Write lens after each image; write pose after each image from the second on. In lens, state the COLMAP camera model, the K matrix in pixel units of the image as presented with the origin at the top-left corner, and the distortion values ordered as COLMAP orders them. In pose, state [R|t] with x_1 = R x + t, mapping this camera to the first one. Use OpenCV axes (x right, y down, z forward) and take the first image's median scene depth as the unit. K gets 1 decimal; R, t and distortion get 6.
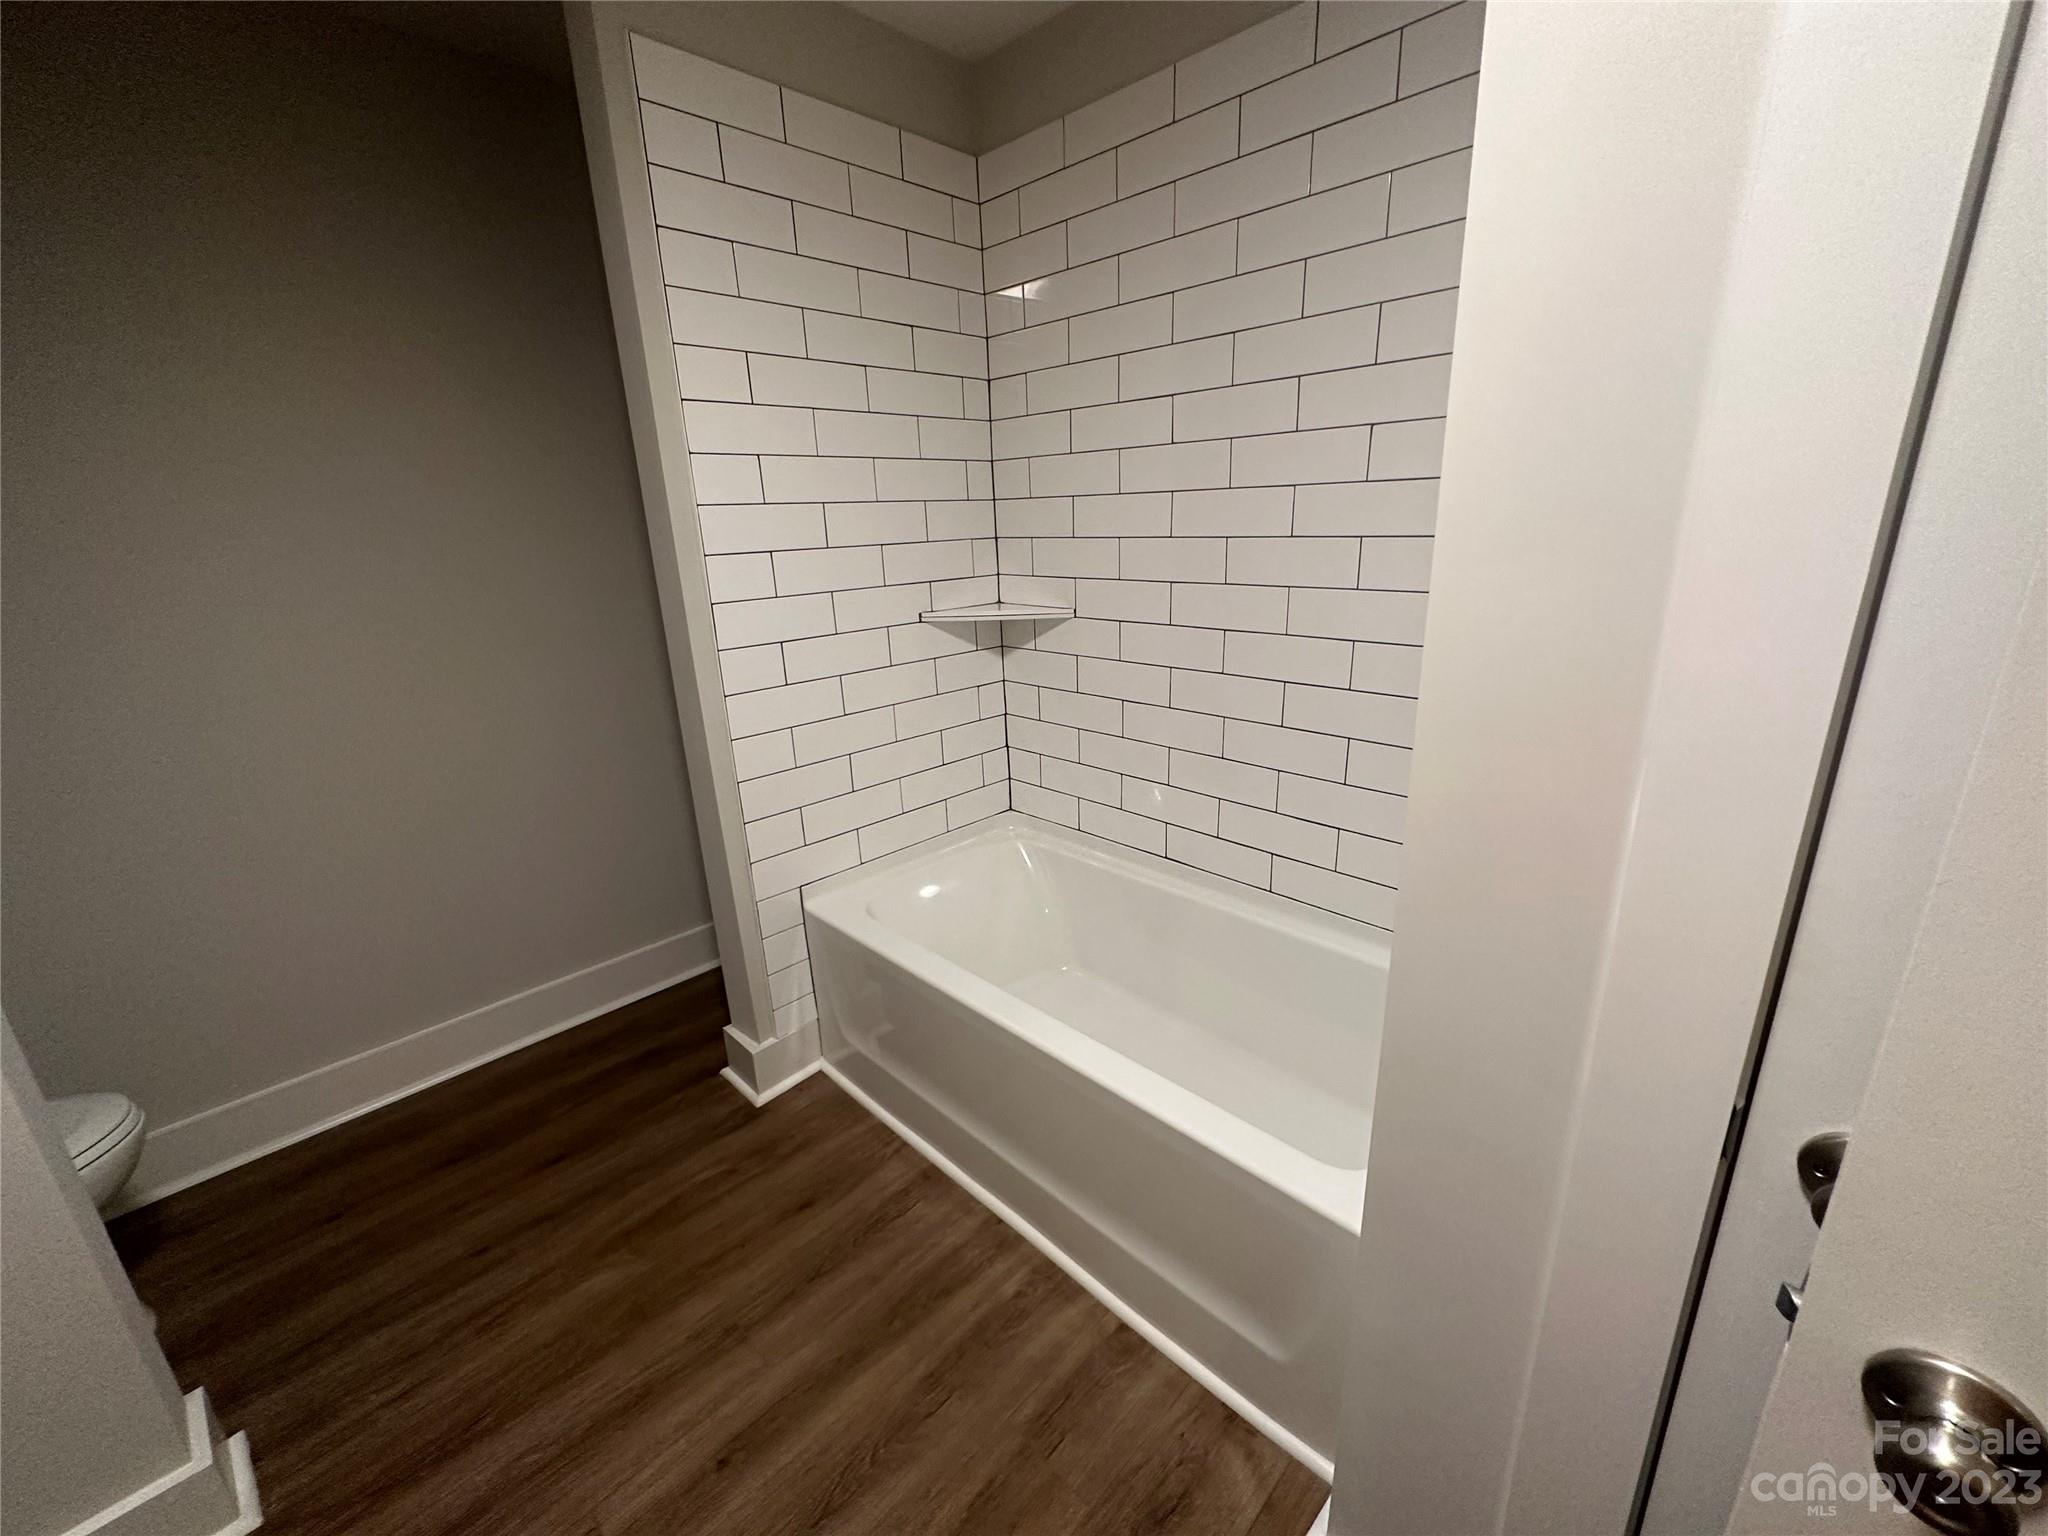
lens RADIAL K [[814.4, 0, 1020.6], [0, 814.4, 767.3], [0, 0, 1]] dist [-0.006681, 0.001038]
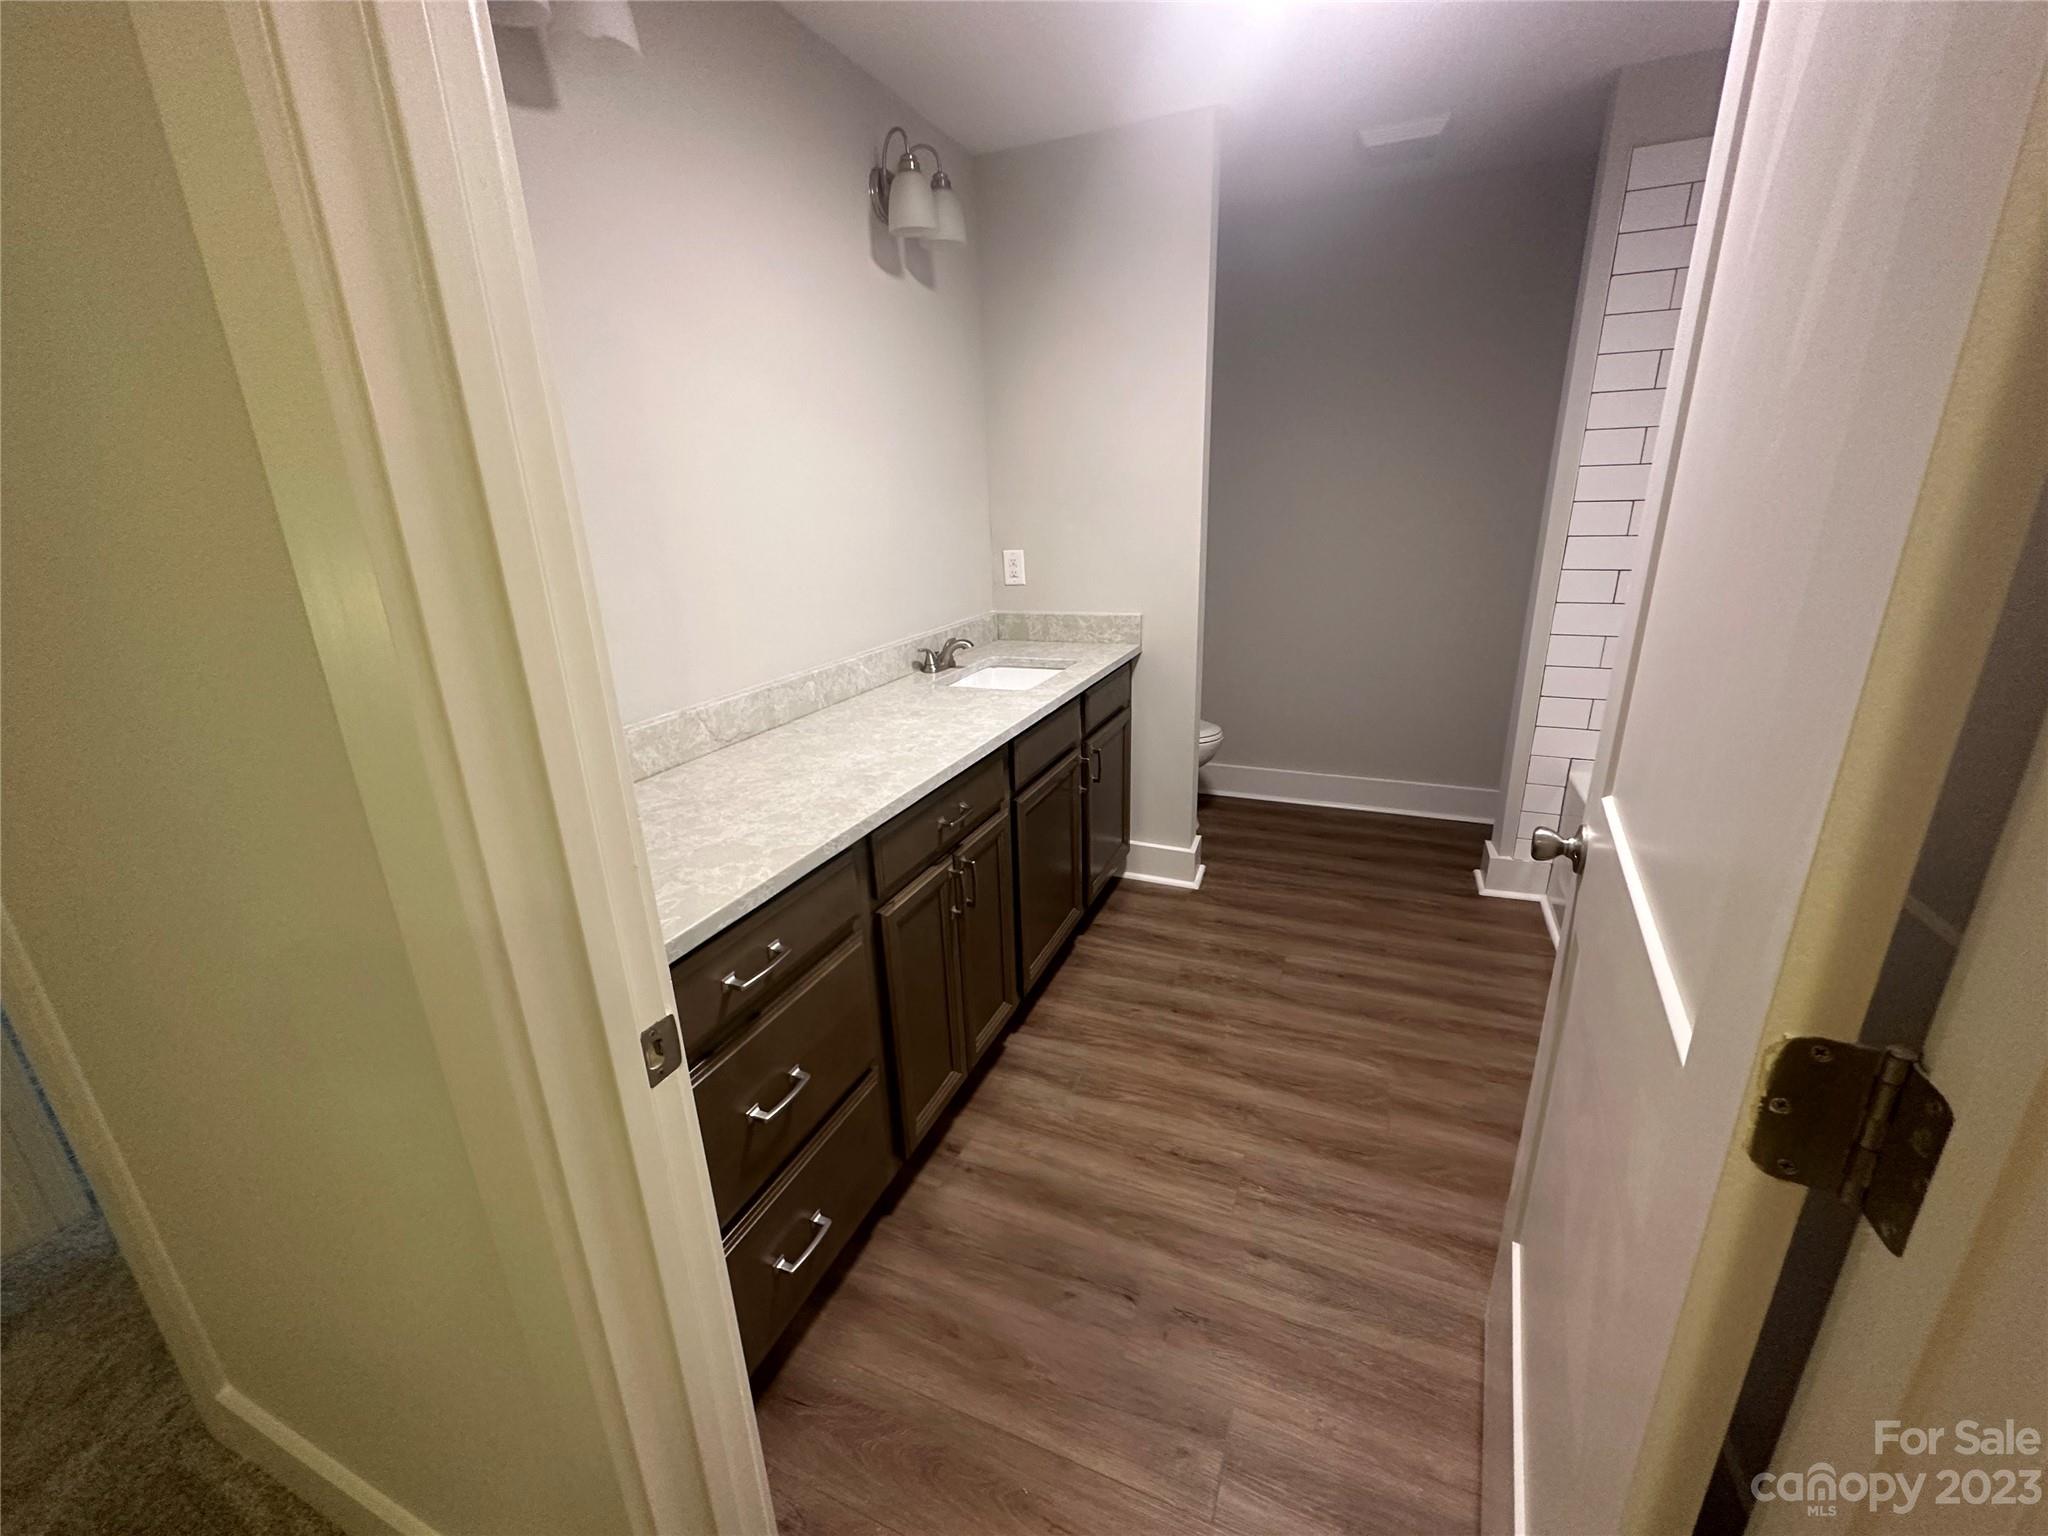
lens RADIAL K [[814.4, 0, 1039.4], [0, 814.4, 773.5], [0, 0, 1]] dist [-0.006681, 0.001038]
pose [[0.392932, 0.325771, -0.859929, 0.646181], [-0.252275, 0.937455, 0.239867, 0.085725], [0.884286, 0.122687, 0.450539, -0.433052]]
